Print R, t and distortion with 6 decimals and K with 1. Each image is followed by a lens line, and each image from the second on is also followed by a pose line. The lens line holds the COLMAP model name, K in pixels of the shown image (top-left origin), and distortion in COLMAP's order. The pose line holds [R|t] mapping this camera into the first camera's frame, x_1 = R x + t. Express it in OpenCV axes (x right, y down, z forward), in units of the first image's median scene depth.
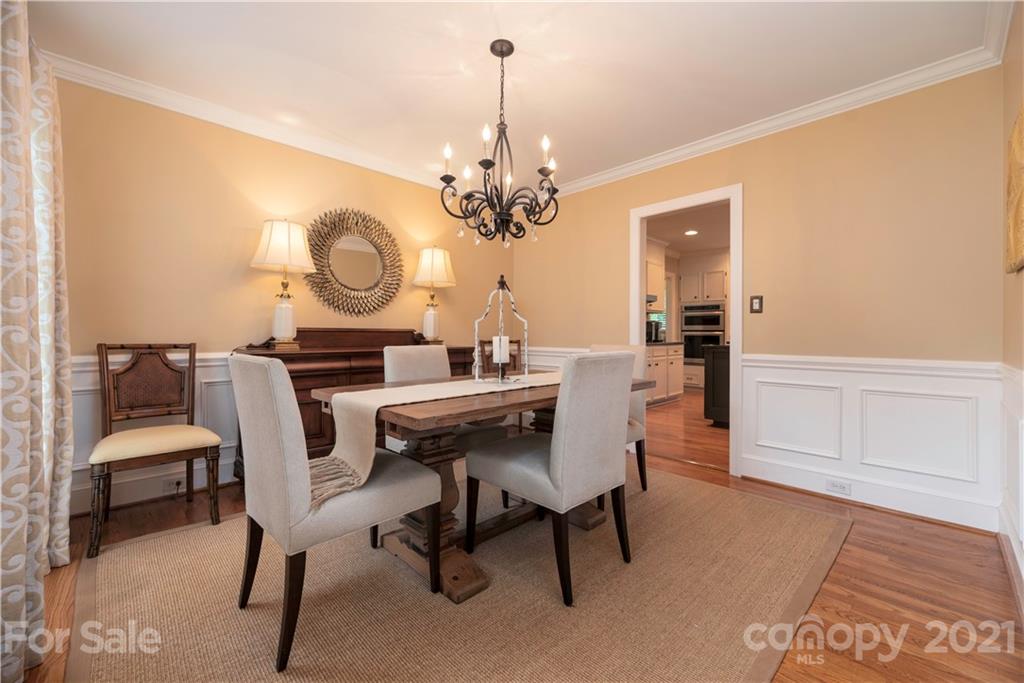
lens RADIAL K [[412.8, 0, 515.0], [0, 412.8, 339.9], [0, 0, 1]] dist [-0.001284, 0.000436]
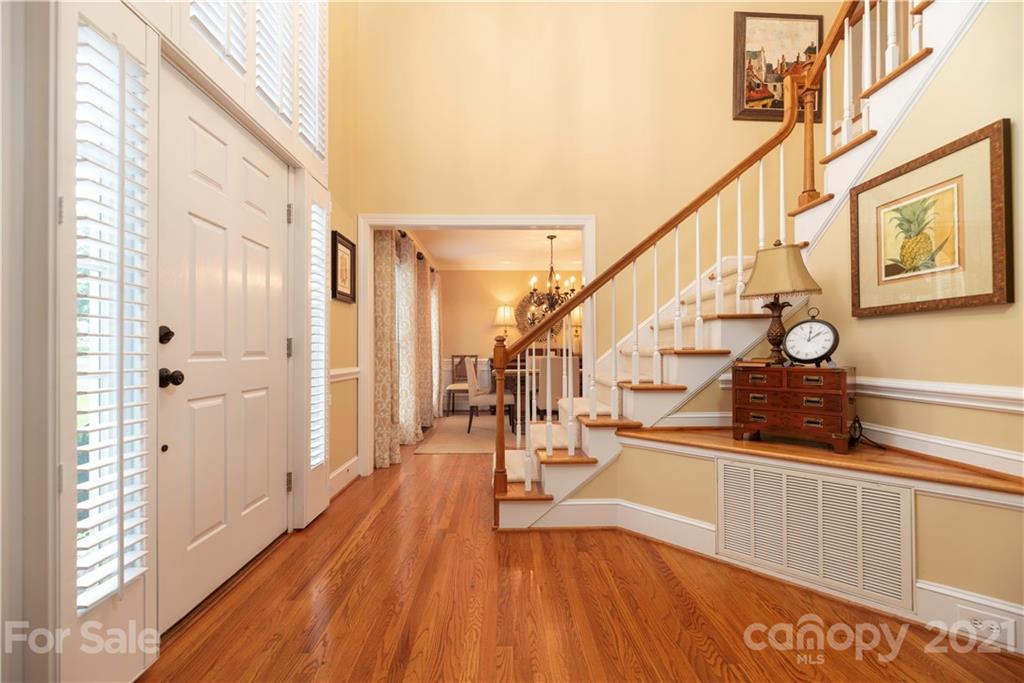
lens RADIAL K [[412.8, 0, 512.2], [0, 412.8, 346.1], [0, 0, 1]] dist [-0.001284, 0.000436]
pose [[0.746255, -0.005779, -0.665635, 1.353647], [-0.001978, 0.999939, -0.010899, -0.024484], [0.665657, 0.009450, 0.746198, -0.981242]]
